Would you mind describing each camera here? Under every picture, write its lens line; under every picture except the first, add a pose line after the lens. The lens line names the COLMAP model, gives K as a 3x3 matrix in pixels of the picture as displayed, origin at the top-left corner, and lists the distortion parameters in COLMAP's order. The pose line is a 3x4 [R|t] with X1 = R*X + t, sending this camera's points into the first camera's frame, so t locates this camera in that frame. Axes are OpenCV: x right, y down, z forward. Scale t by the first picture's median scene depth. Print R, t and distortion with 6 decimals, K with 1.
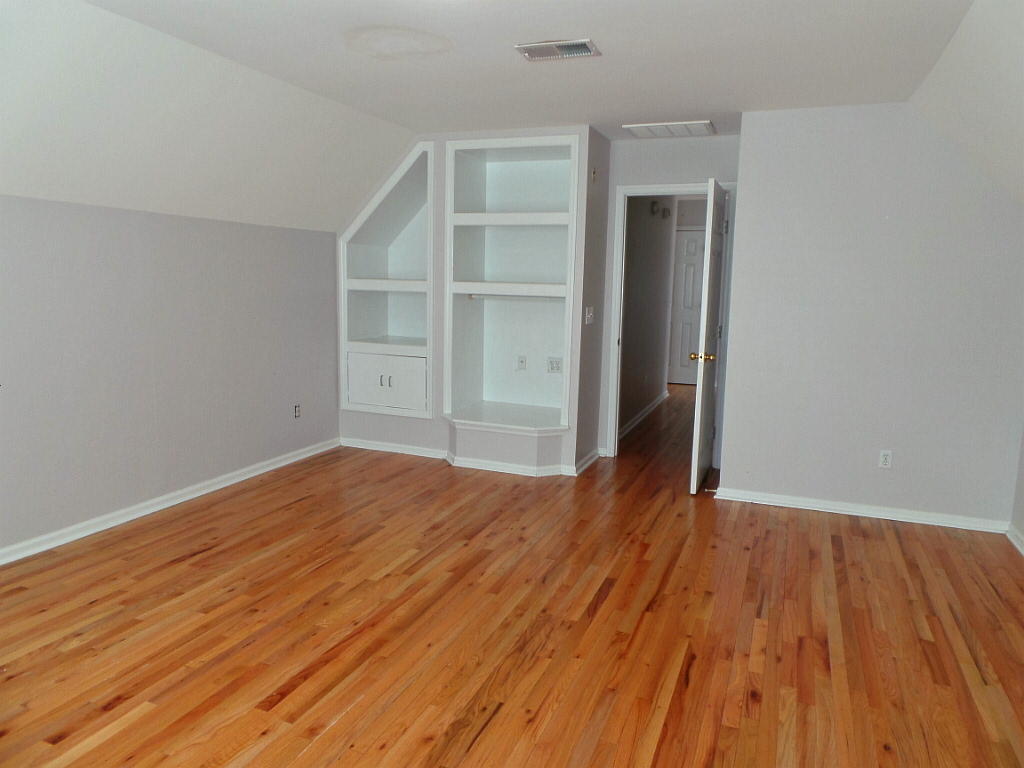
lens RADIAL K [[702.9, 0, 515.6], [0, 702.9, 386.4], [0, 0, 1]] dist [0.001270, 0.001255]
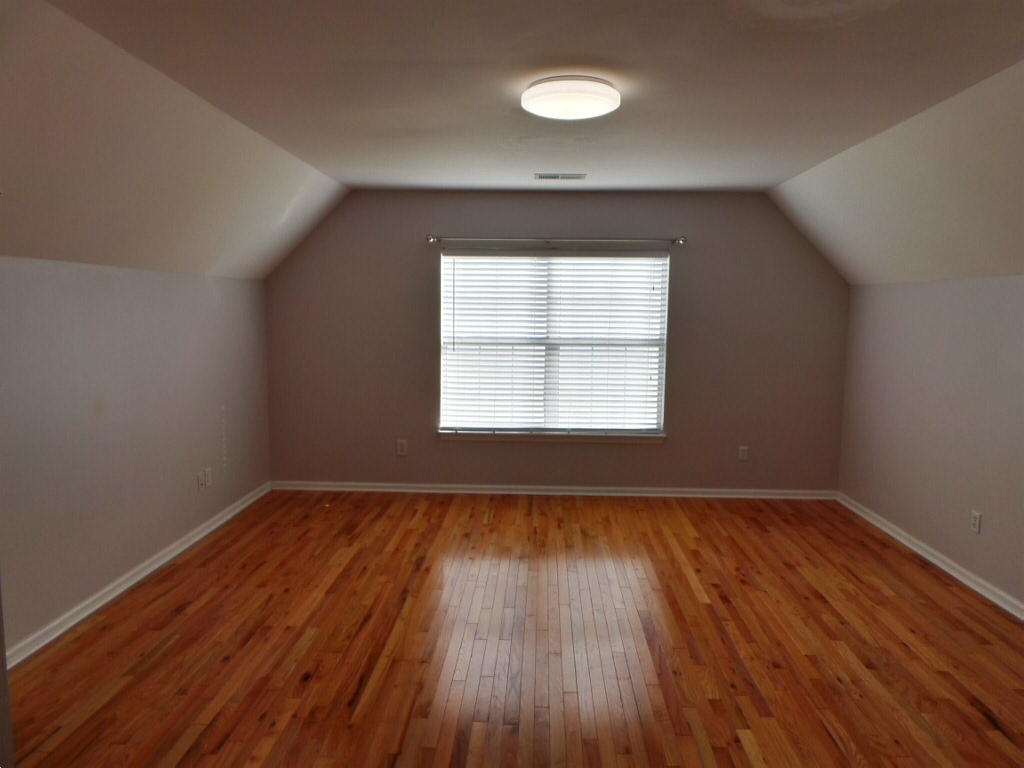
lens RADIAL K [[702.9, 0, 515.6], [0, 702.9, 386.4], [0, 0, 1]] dist [0.001270, 0.001255]
pose [[-0.941305, 0.004057, -0.337533, 0.353397], [-0.084076, 0.965597, 0.246076, -0.315763], [0.326919, 0.260011, -0.908580, 1.802243]]
